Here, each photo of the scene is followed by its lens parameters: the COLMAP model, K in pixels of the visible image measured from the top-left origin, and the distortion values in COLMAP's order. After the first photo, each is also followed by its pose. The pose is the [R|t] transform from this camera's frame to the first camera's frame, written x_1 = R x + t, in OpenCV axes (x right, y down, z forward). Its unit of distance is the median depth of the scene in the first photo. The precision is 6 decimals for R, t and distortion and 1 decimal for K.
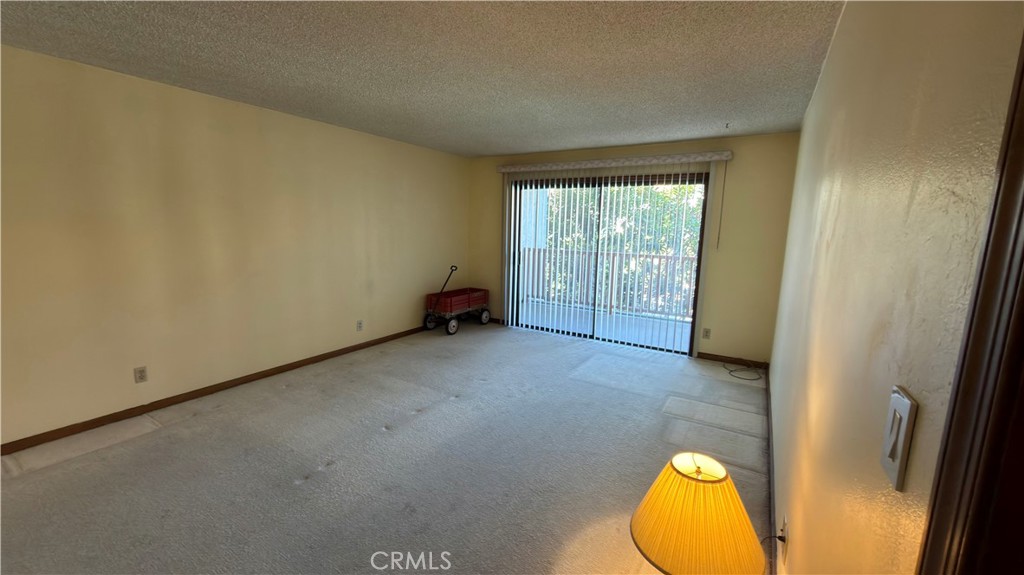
lens RADIAL K [[410.0, 0, 509.7], [0, 410.0, 286.6], [0, 0, 1]] dist [0.001826, 0.001094]
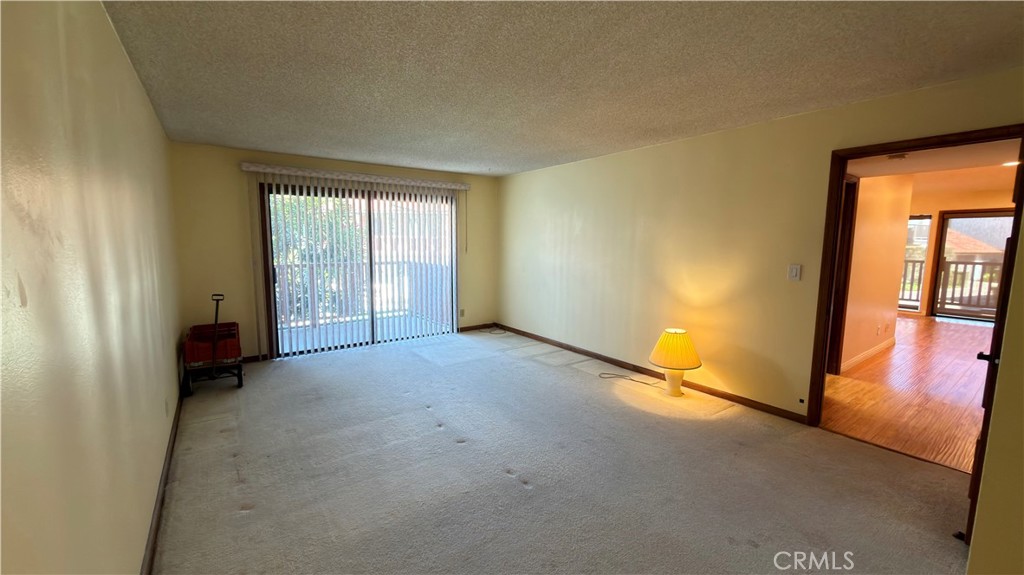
lens RADIAL K [[410.0, 0, 510.5], [0, 410.0, 287.4], [0, 0, 1]] dist [0.001826, 0.001094]
pose [[0.378103, -0.122935, 0.917565, -0.774569], [0.145560, 0.986710, 0.072218, -0.051498], [-0.914249, 0.106254, 0.390972, 0.327480]]
